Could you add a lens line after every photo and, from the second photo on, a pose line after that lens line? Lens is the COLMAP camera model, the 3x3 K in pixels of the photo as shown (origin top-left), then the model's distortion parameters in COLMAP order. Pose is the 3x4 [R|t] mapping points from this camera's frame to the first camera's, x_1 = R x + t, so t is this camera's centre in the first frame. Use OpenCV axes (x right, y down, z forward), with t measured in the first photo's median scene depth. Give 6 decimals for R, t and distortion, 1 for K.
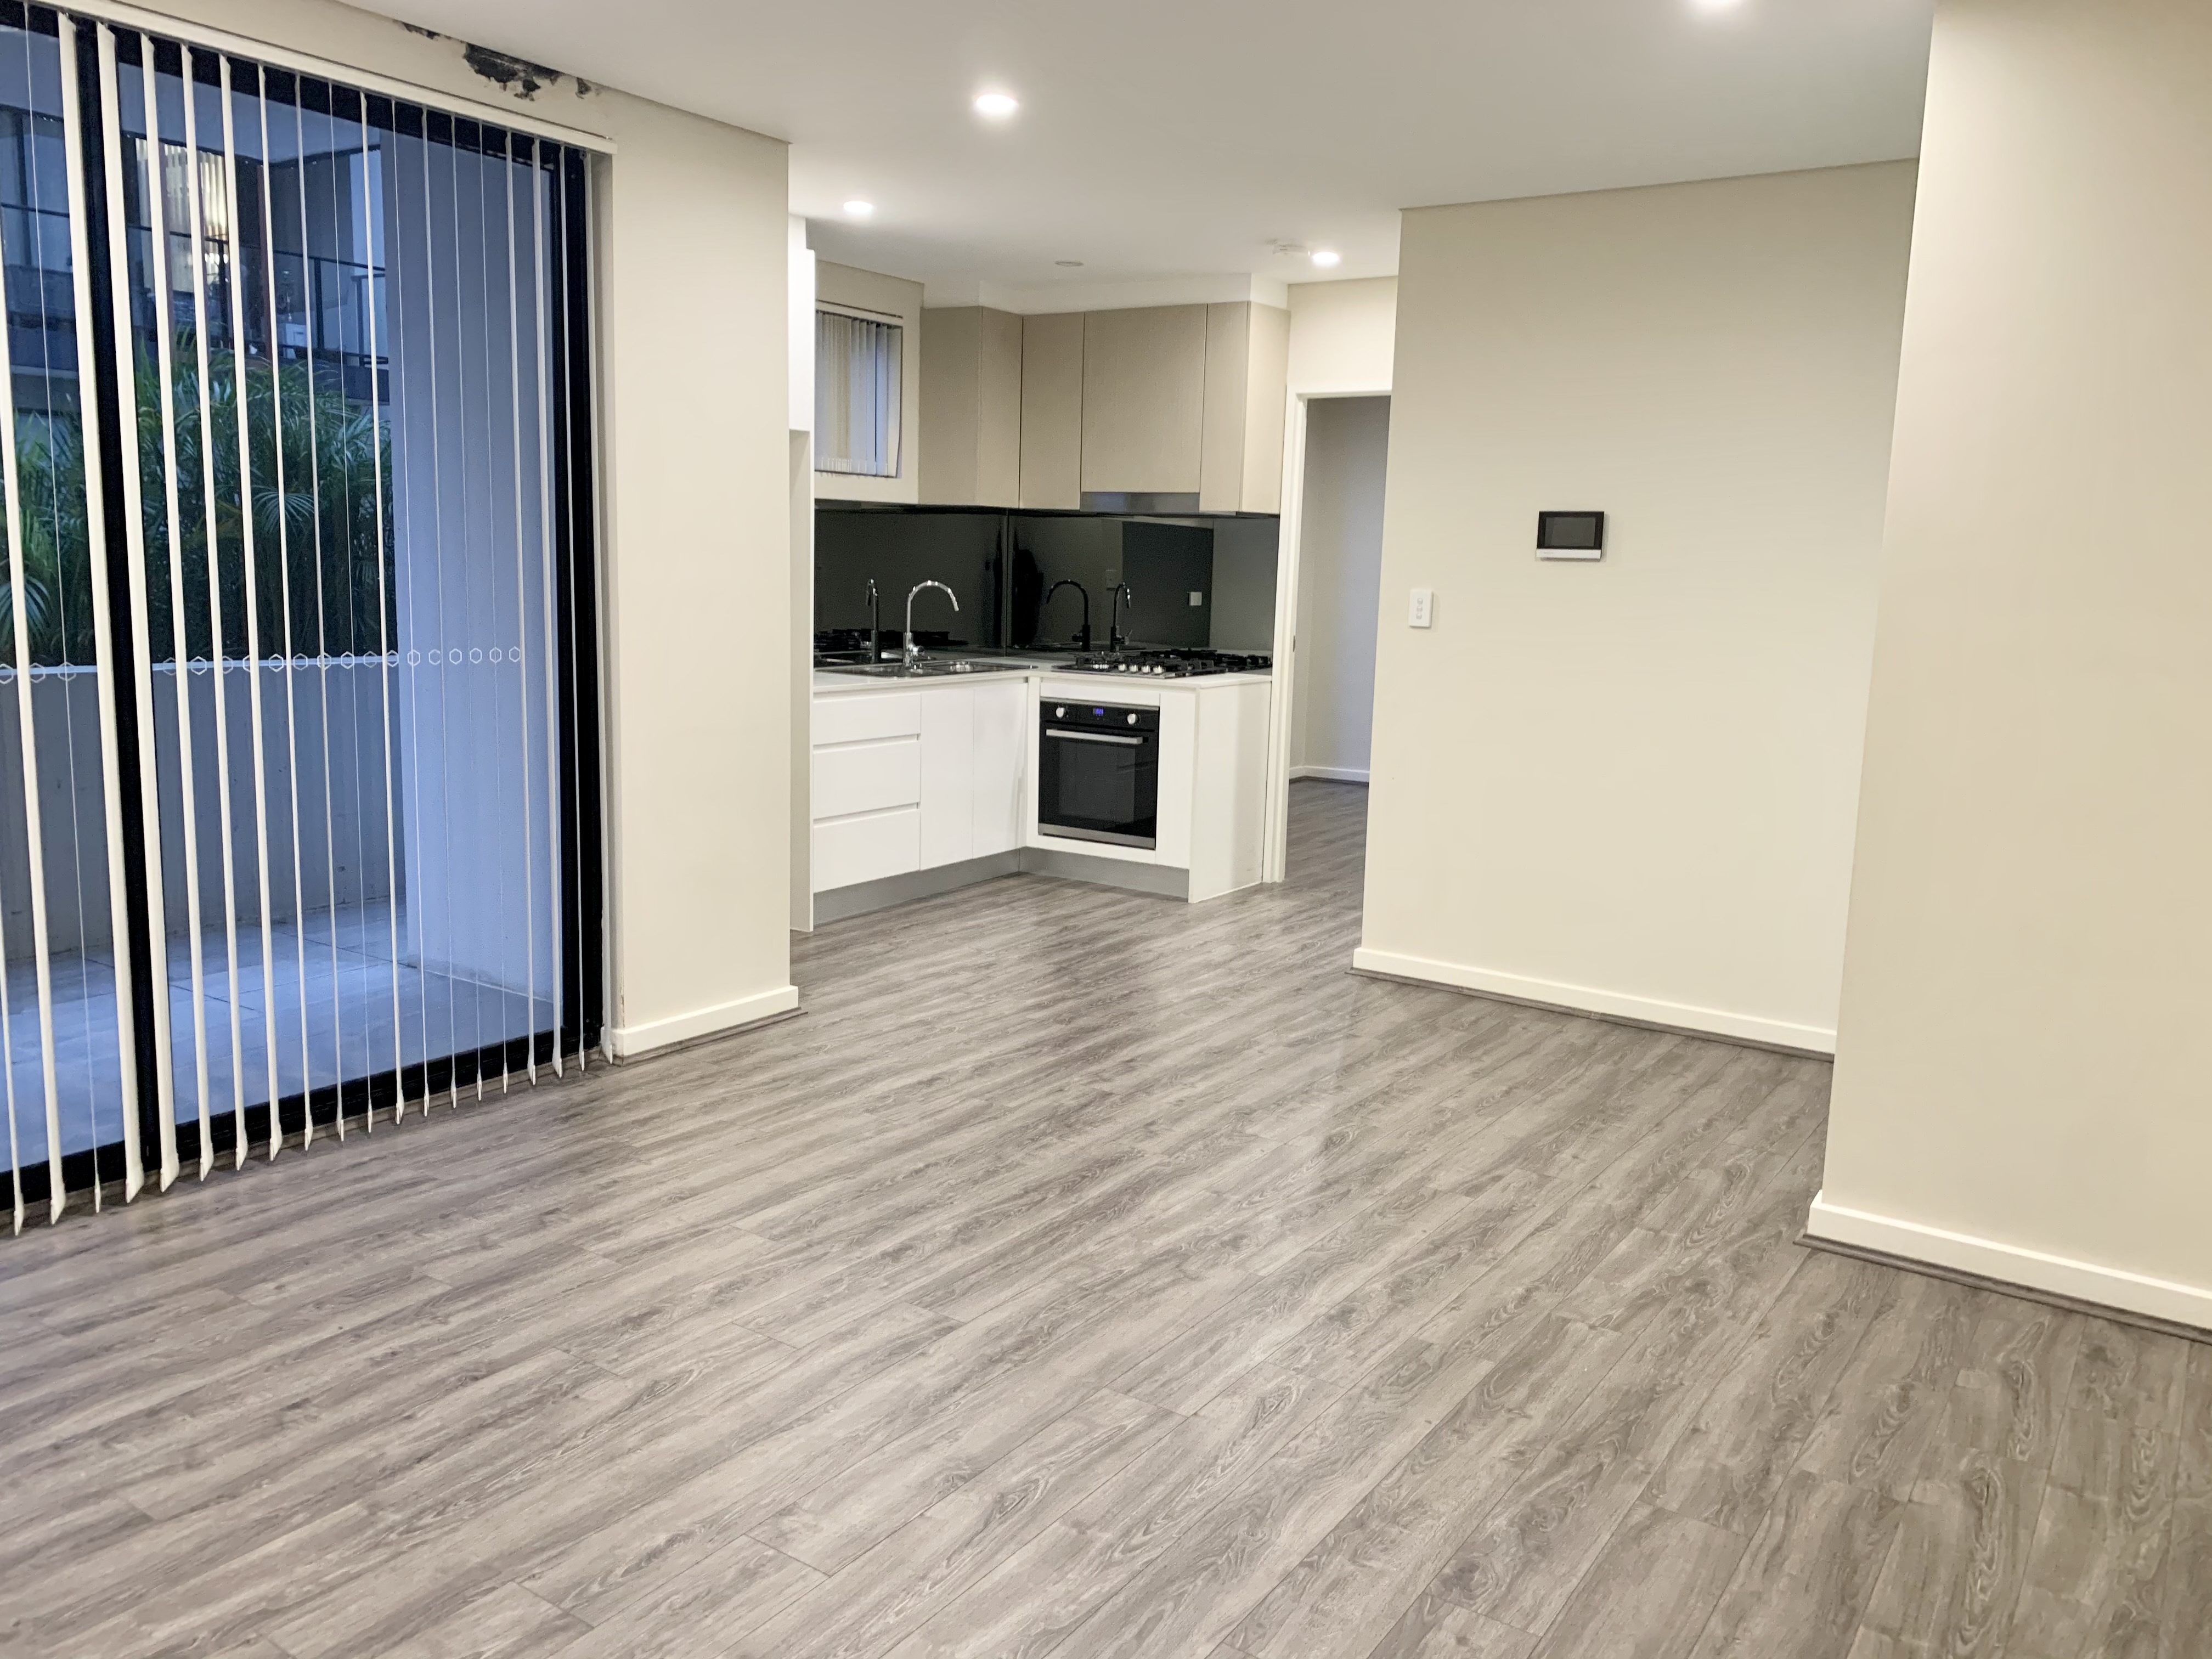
lens RADIAL K [[1678.8, 0, 1106.0], [0, 1678.8, 829.5], [0, 0, 1]] dist [0.010470, 0.000816]
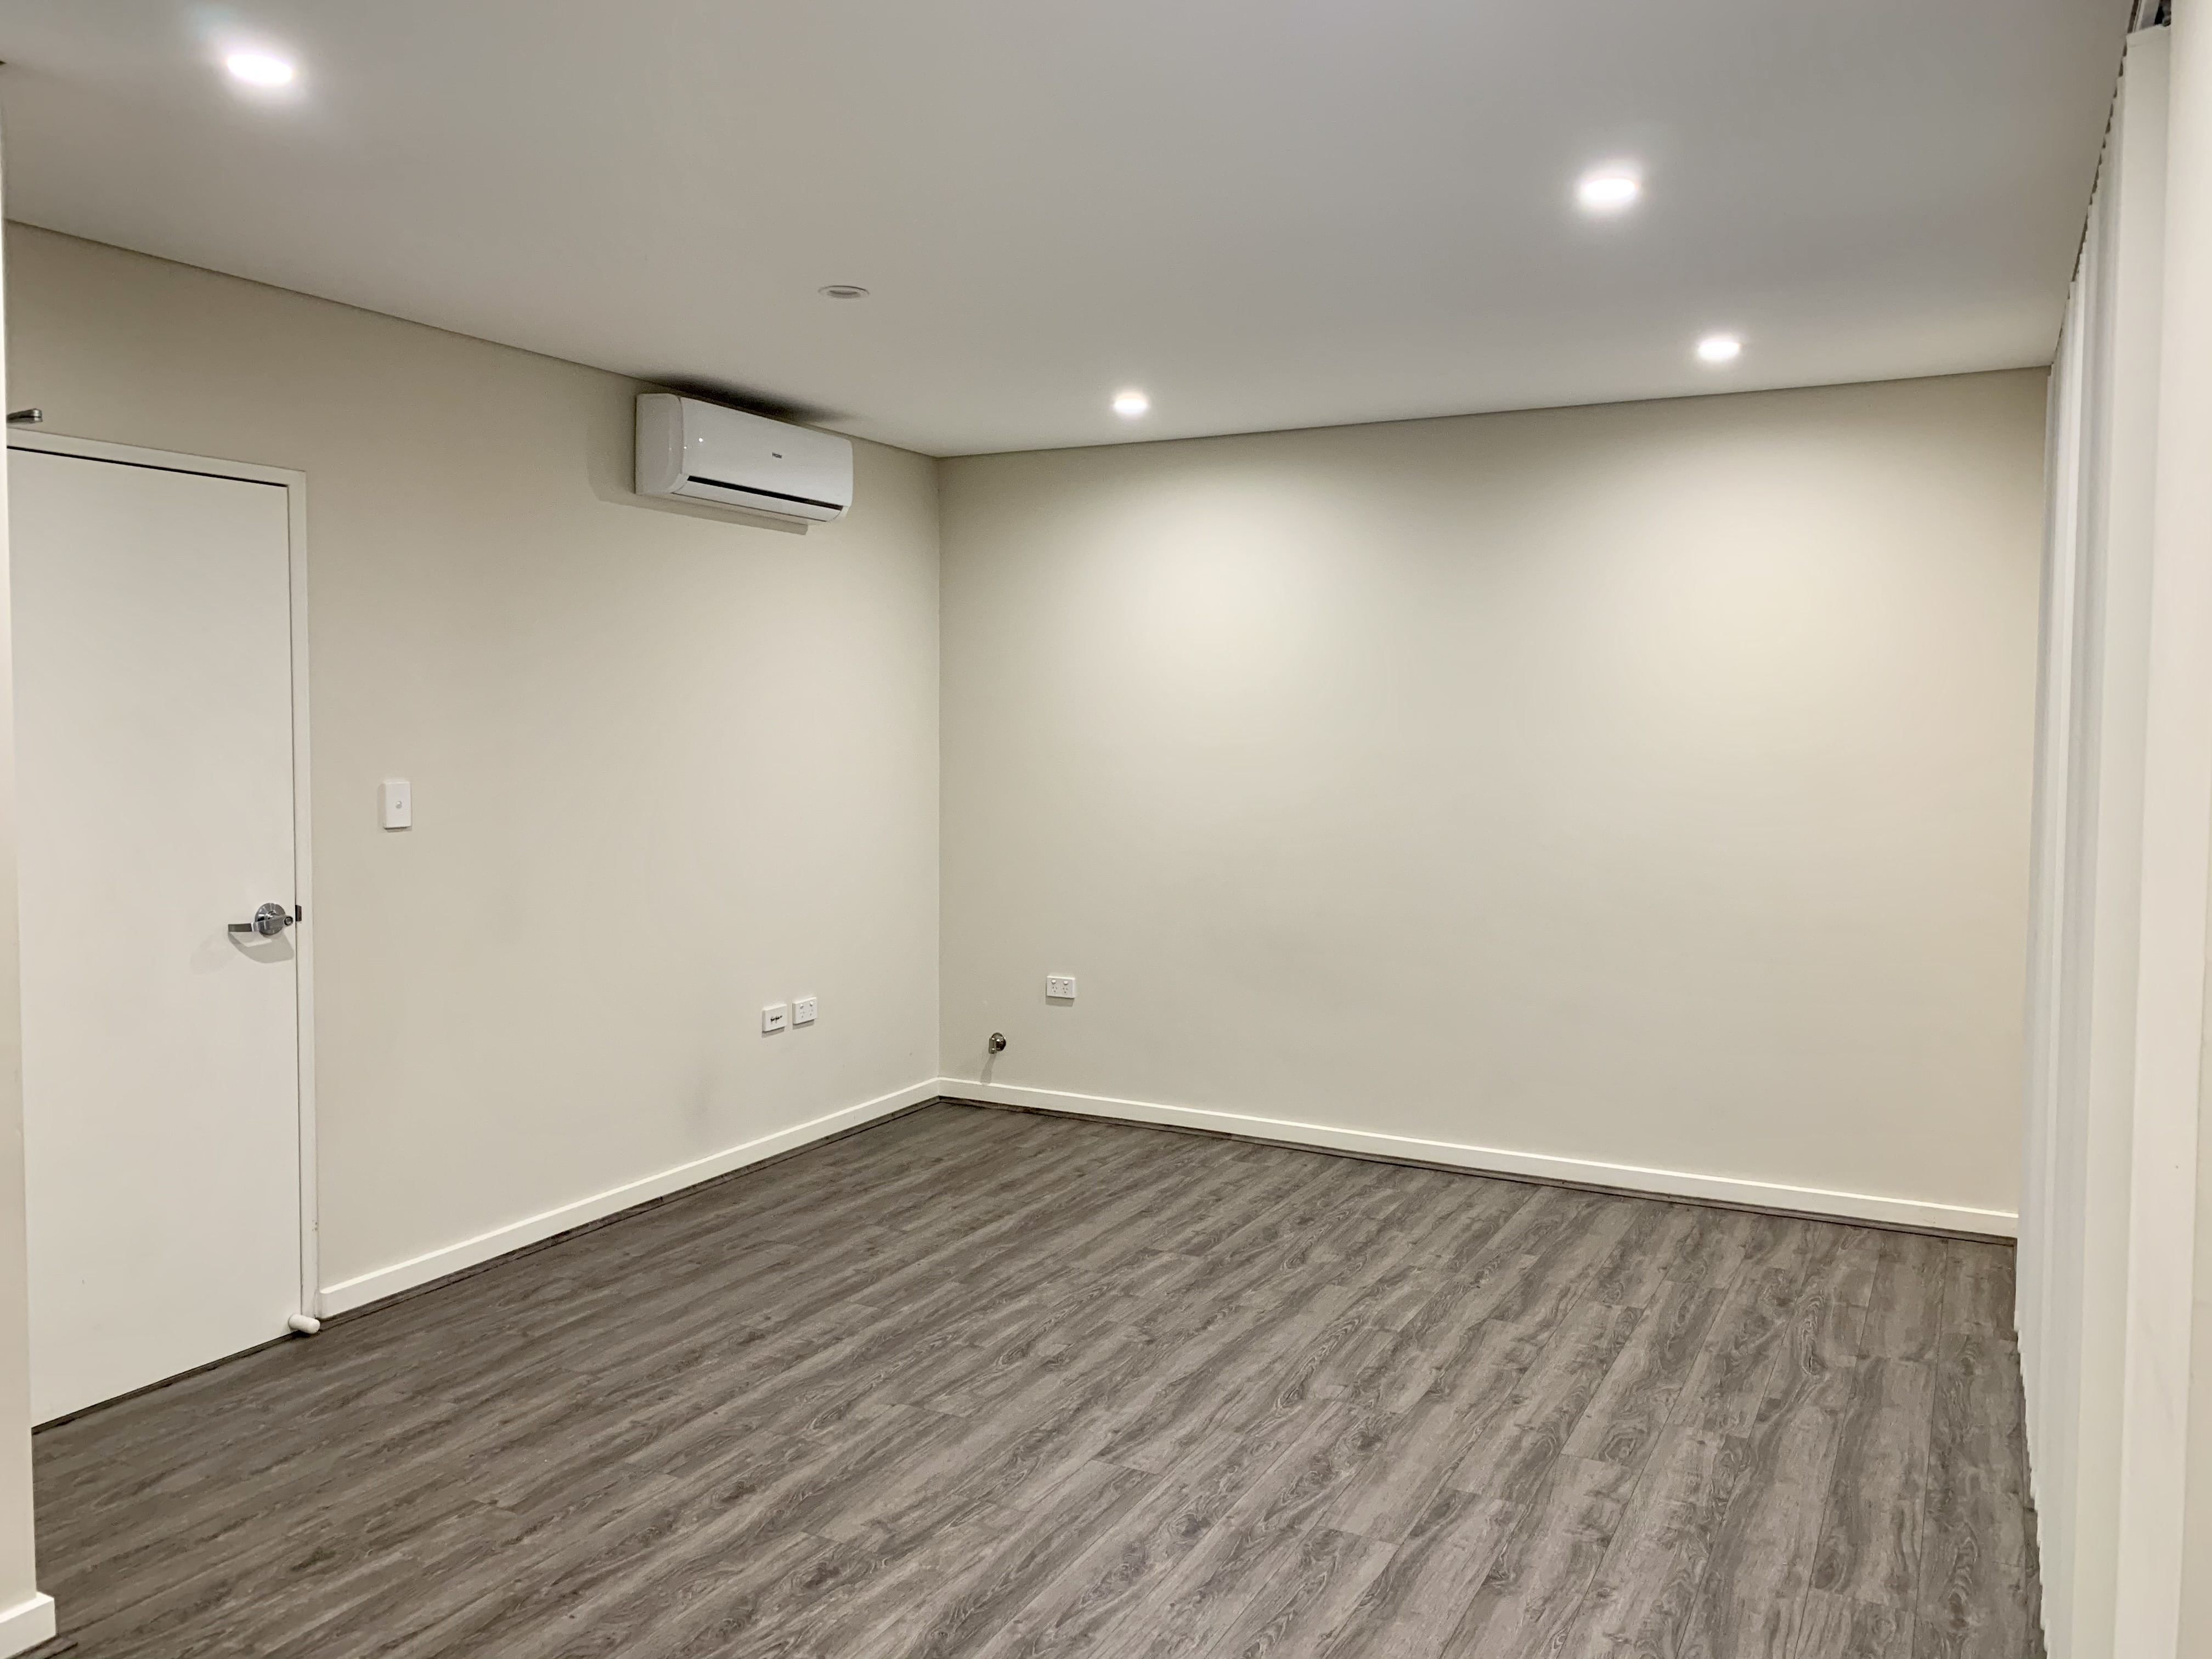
lens RADIAL K [[1678.8, 0, 1106.0], [0, 1678.8, 829.5], [0, 0, 1]] dist [0.010470, 0.000816]
pose [[-0.992777, -0.027926, -0.116677, 0.049790], [-0.053522, 0.973484, 0.222407, -0.368086], [0.107372, 0.227045, -0.967947, 2.014329]]
